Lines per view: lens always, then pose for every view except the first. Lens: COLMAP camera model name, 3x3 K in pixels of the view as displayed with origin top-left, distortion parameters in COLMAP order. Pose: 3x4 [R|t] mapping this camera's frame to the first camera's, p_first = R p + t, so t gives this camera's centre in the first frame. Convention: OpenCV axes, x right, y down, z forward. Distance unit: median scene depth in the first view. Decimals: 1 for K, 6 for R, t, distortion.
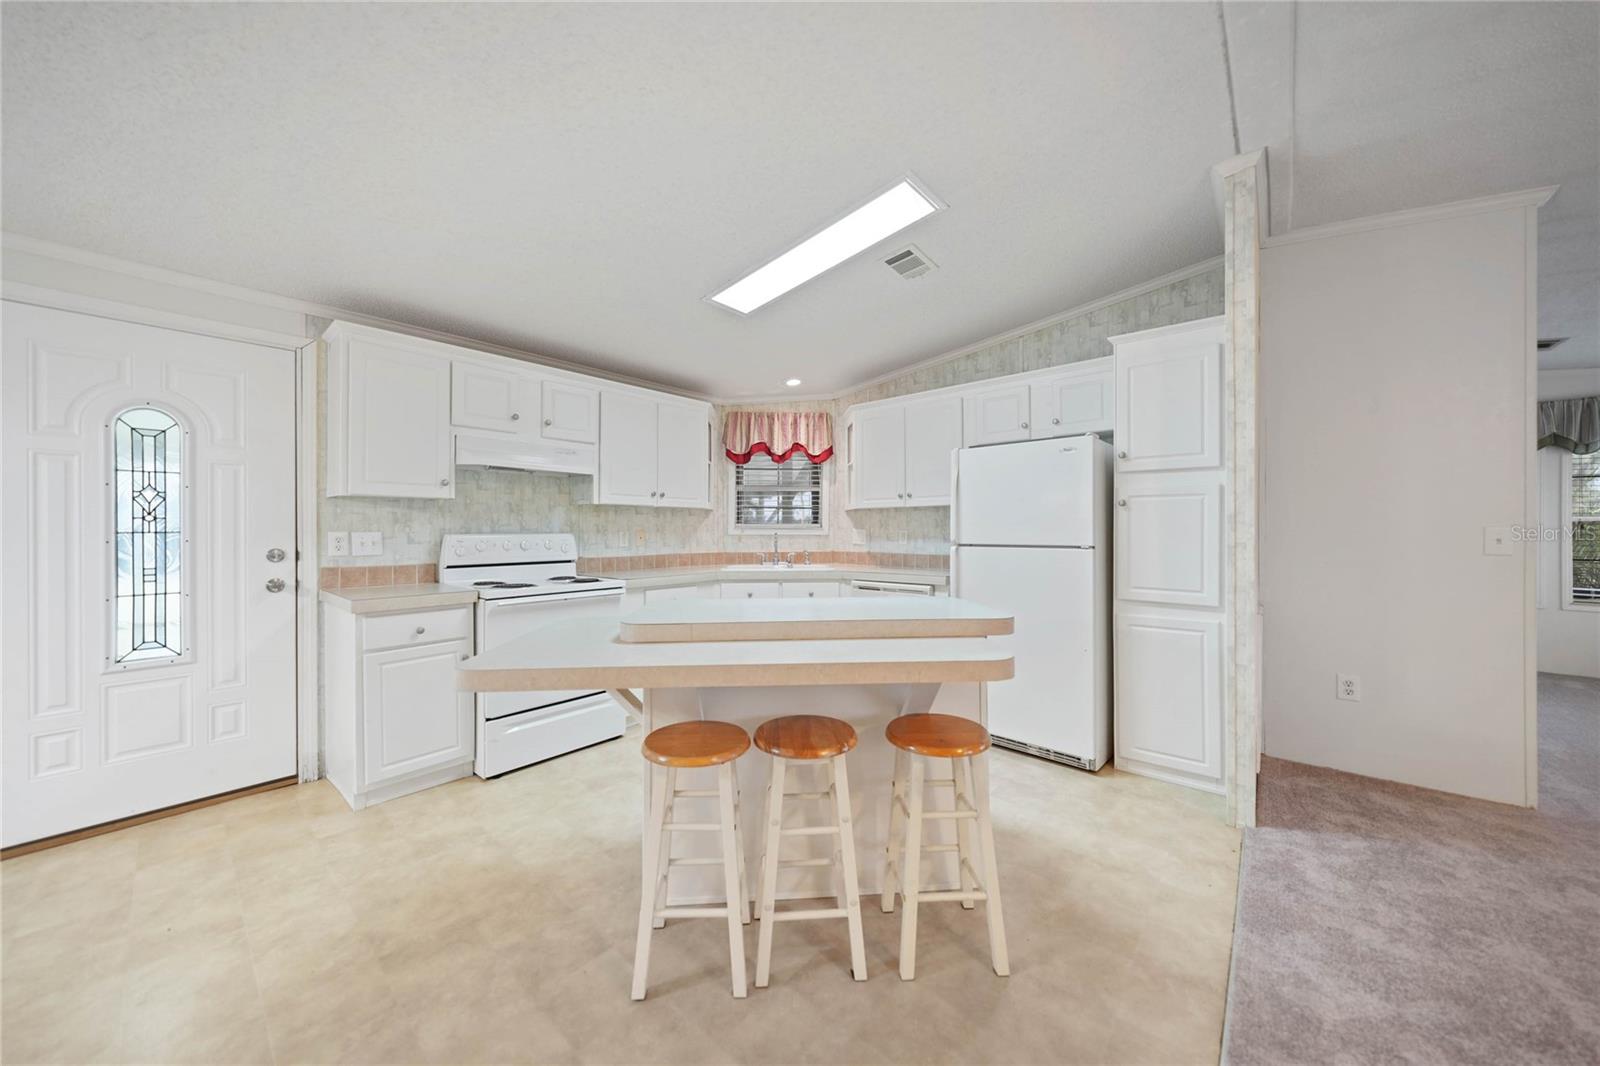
lens RADIAL K [[555.0, 0, 811.8], [0, 555.0, 528.6], [0, 0, 1]] dist [-0.025436, 0.005669]
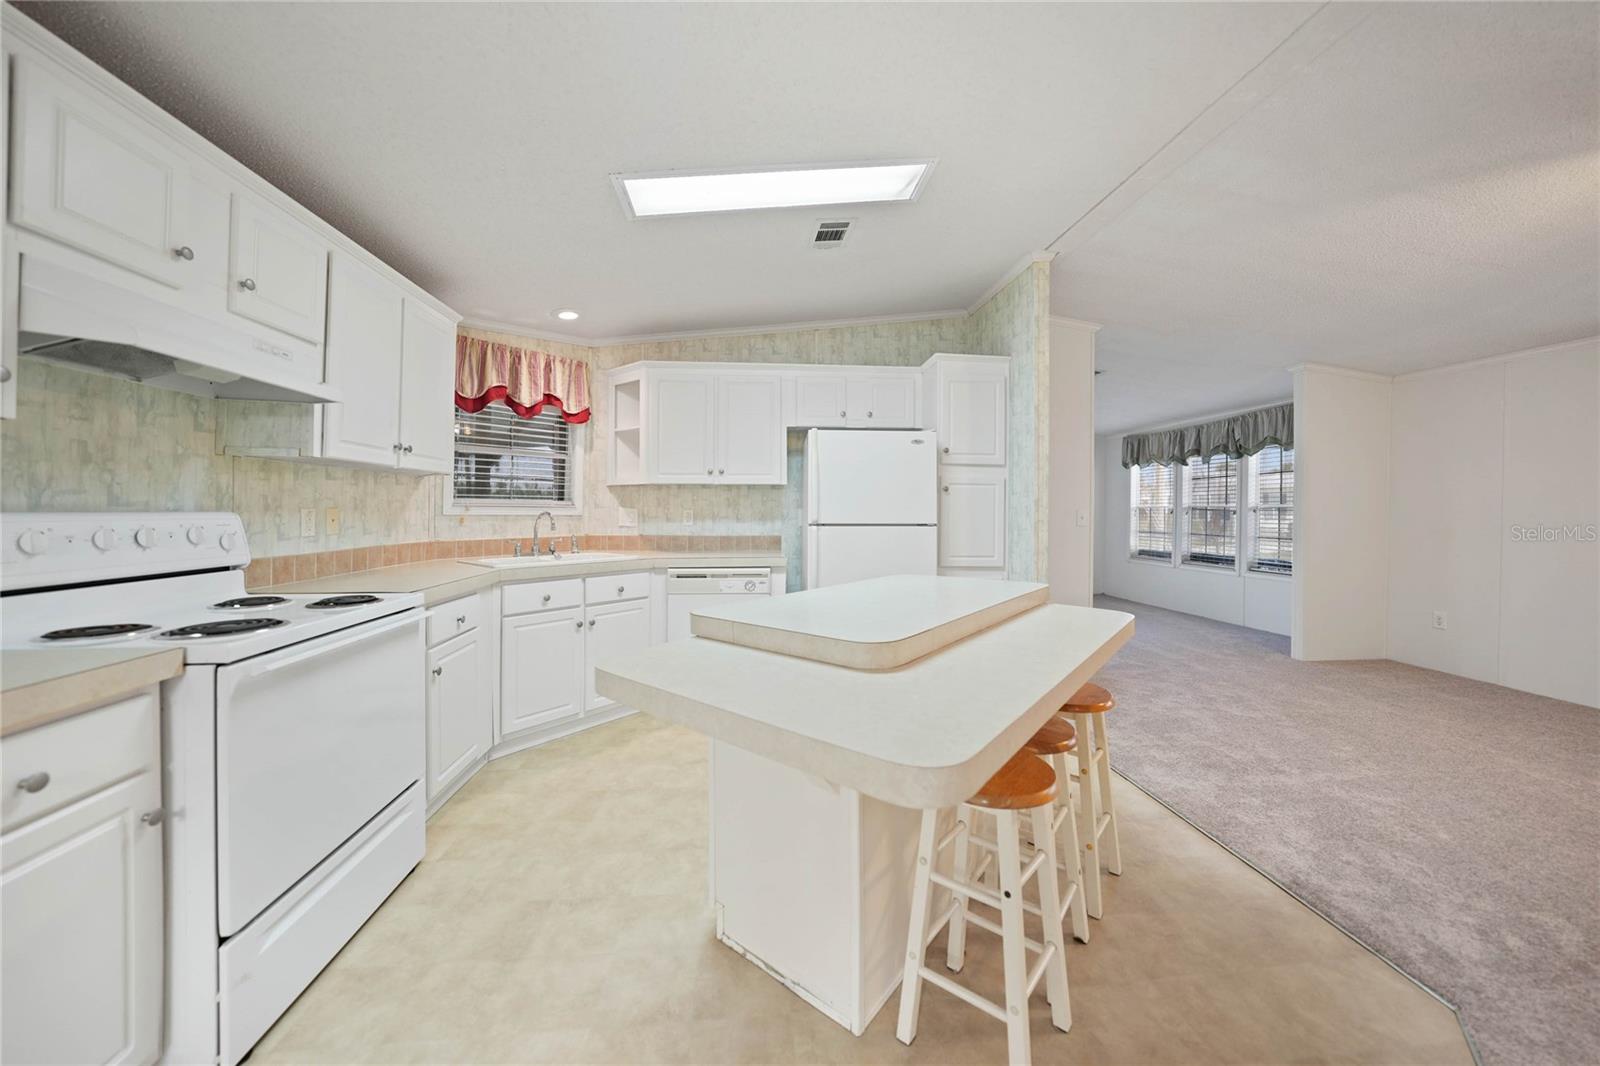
lens RADIAL K [[555.0, 0, 801.6], [0, 555.0, 505.3], [0, 0, 1]] dist [-0.025436, 0.005669]
pose [[0.701890, 0.012624, 0.712173, -0.464566], [-0.009197, 0.999920, -0.008661, 0.002419], [-0.712226, -0.000471, 0.701950, 0.308386]]
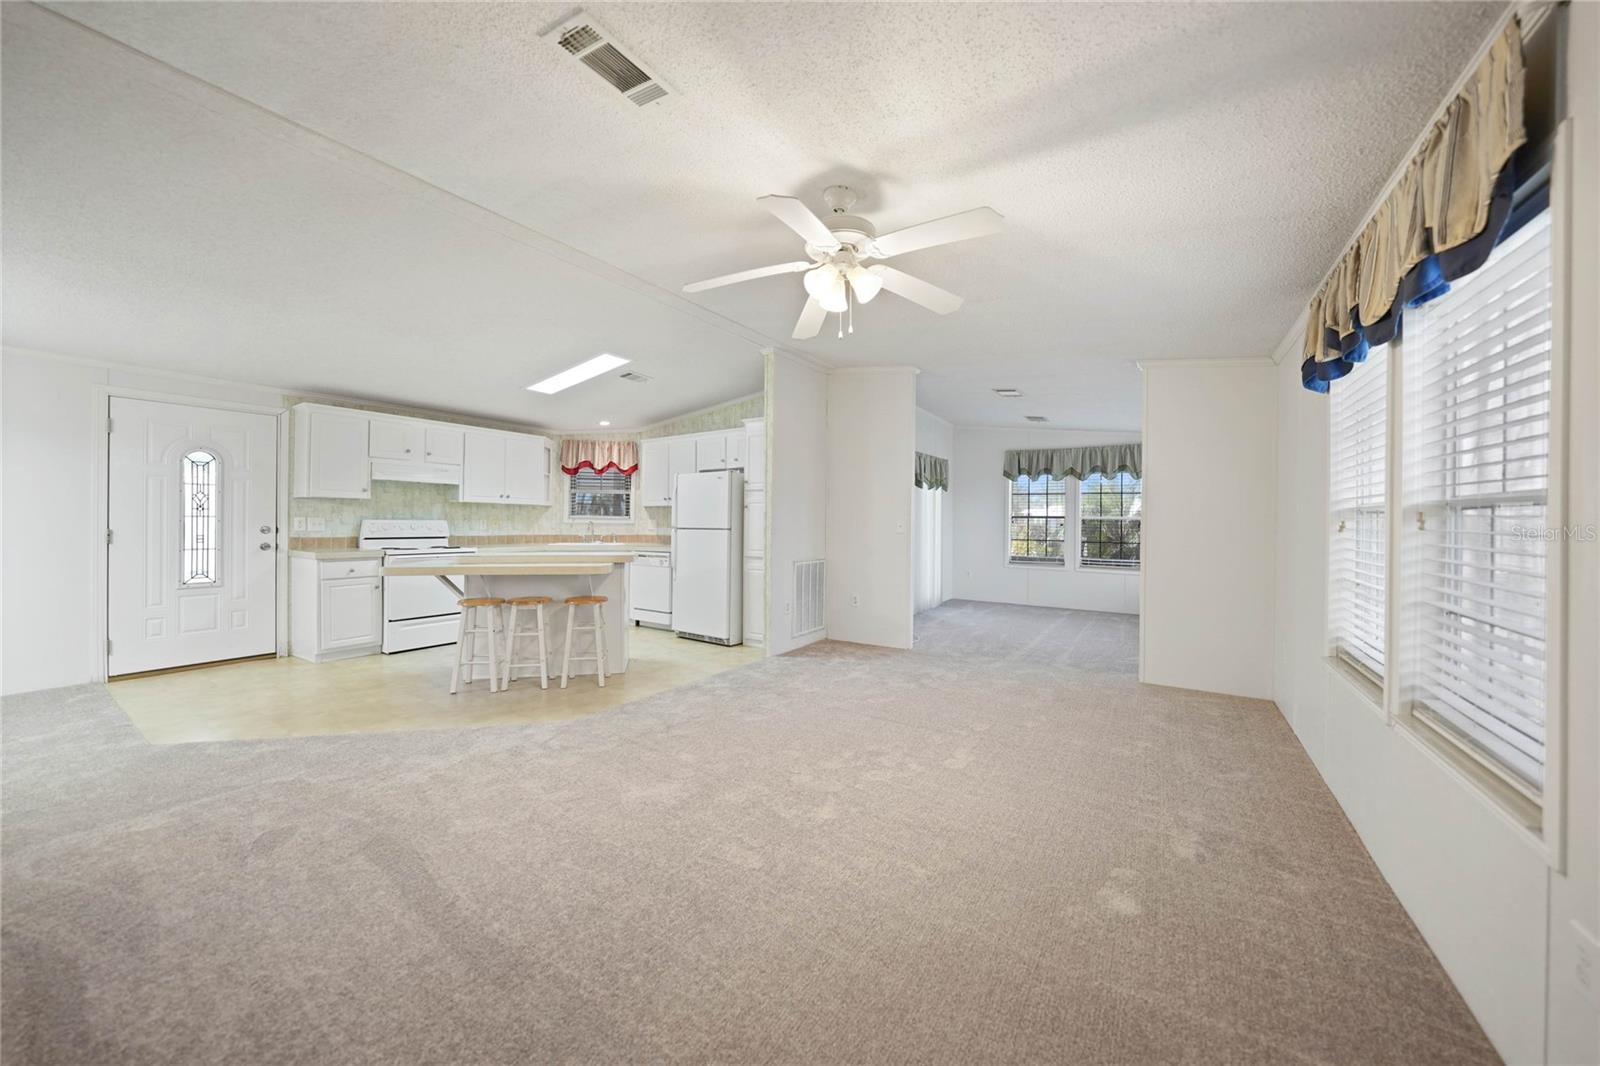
lens RADIAL K [[555.0, 0, 806.0], [0, 555.0, 523.6], [0, 0, 1]] dist [-0.025436, 0.005669]
pose [[0.992537, 0.009396, 0.121584, 0.453851], [-0.009848, 0.999947, 0.003119, 0.004125], [-0.121549, -0.004293, 0.992576, -0.792468]]
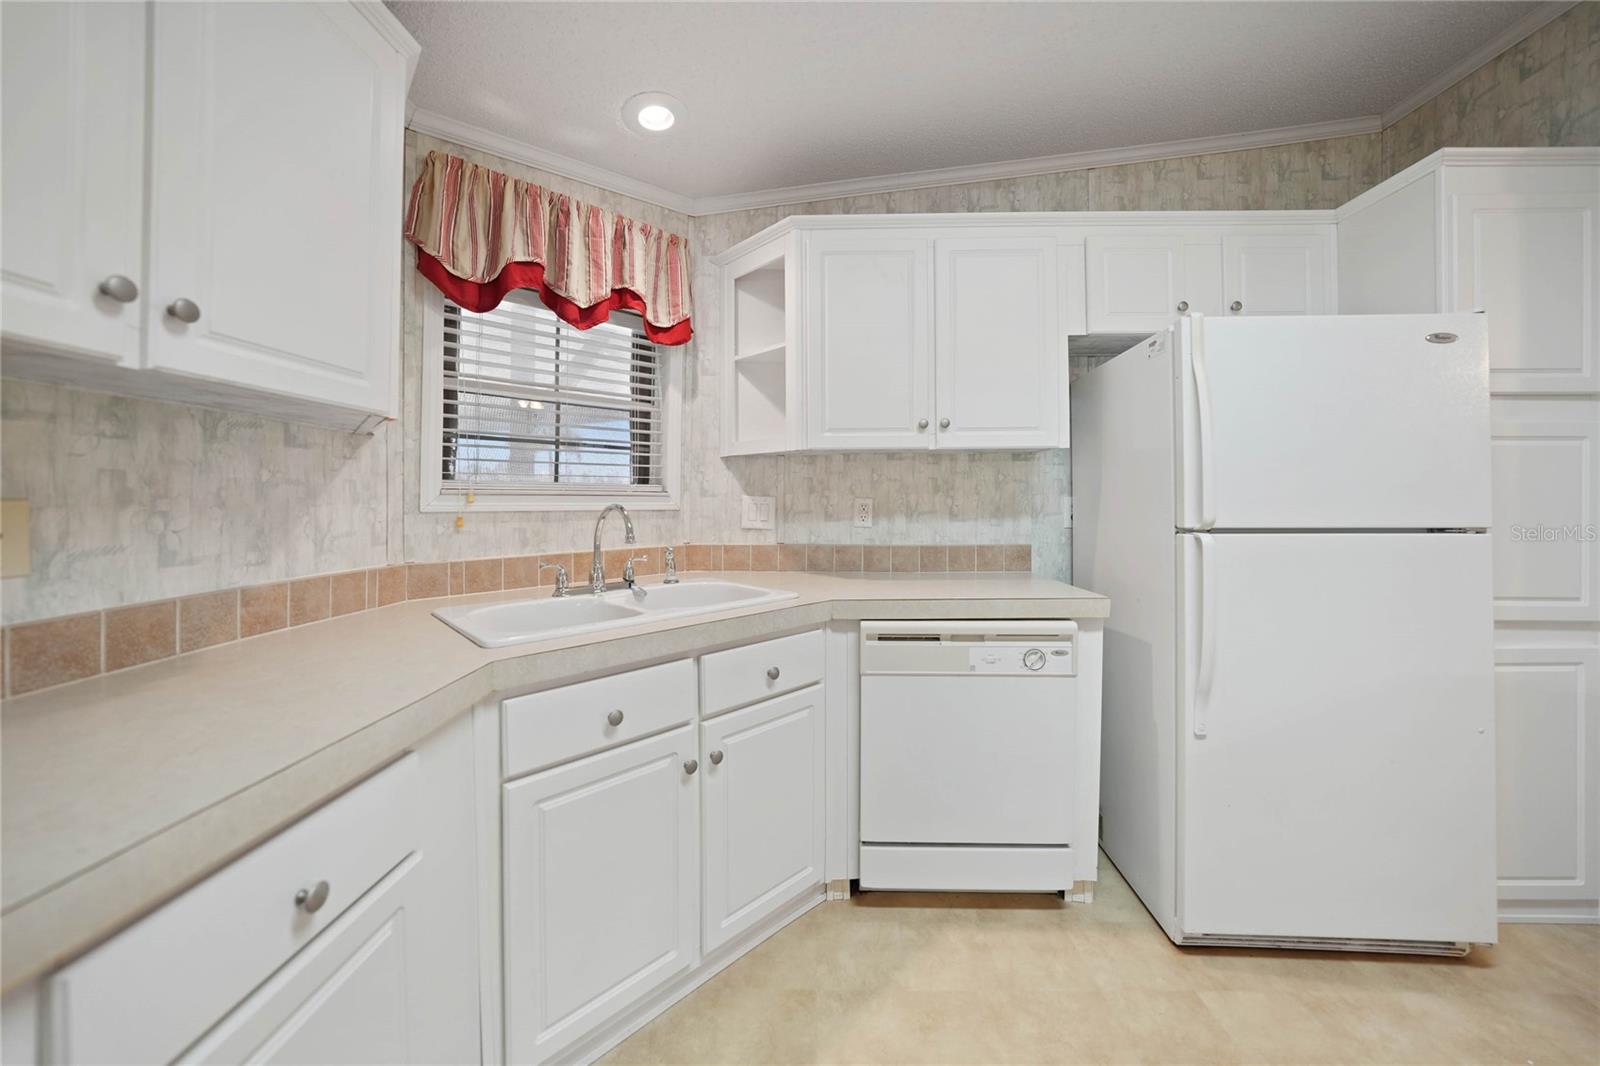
lens RADIAL K [[555.0, 0, 805.4], [0, 555.0, 497.6], [0, 0, 1]] dist [-0.025436, 0.005669]
pose [[0.784020, 0.003383, 0.620727, -0.252855], [-0.003401, 0.999994, -0.001154, 0.003667], [-0.620726, -0.001206, 0.784026, 0.843706]]
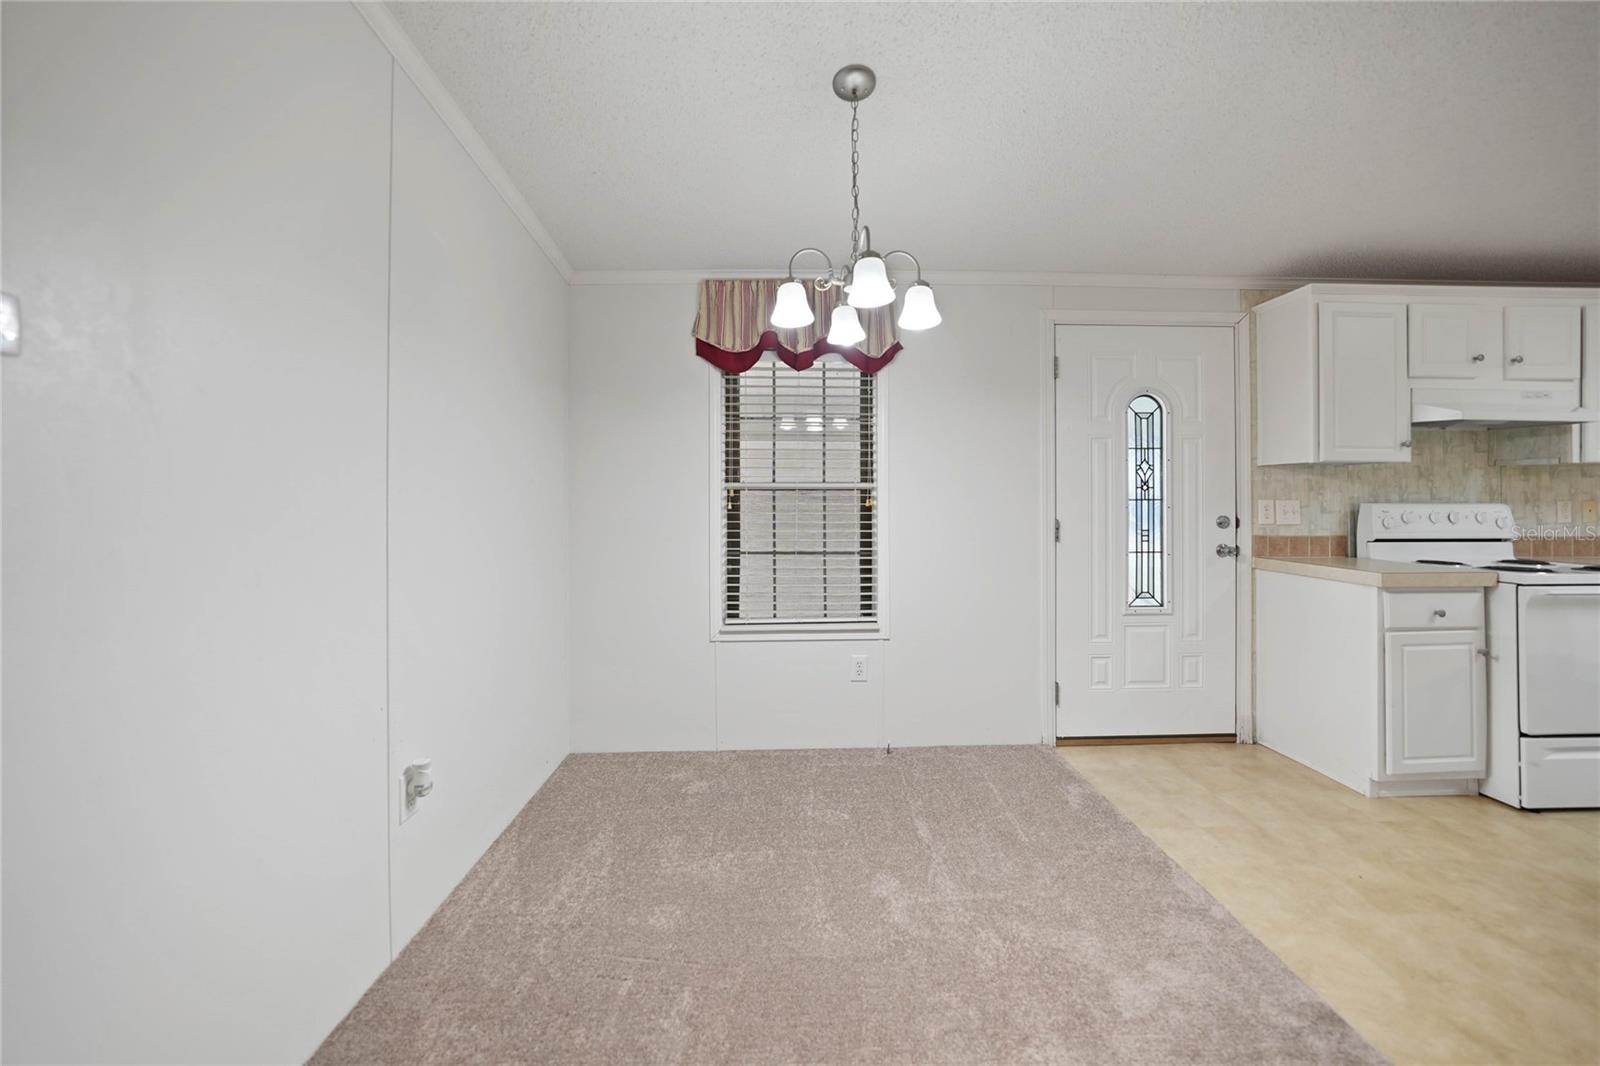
lens RADIAL K [[555.0, 0, 795.8], [0, 555.0, 496.5], [0, 0, 1]] dist [-0.025436, 0.005669]
pose [[0.663938, -0.003659, -0.747779, -0.576132], [-0.001878, 0.999977, -0.006560, 0.006500], [0.747785, 0.005760, 0.663915, -0.257387]]
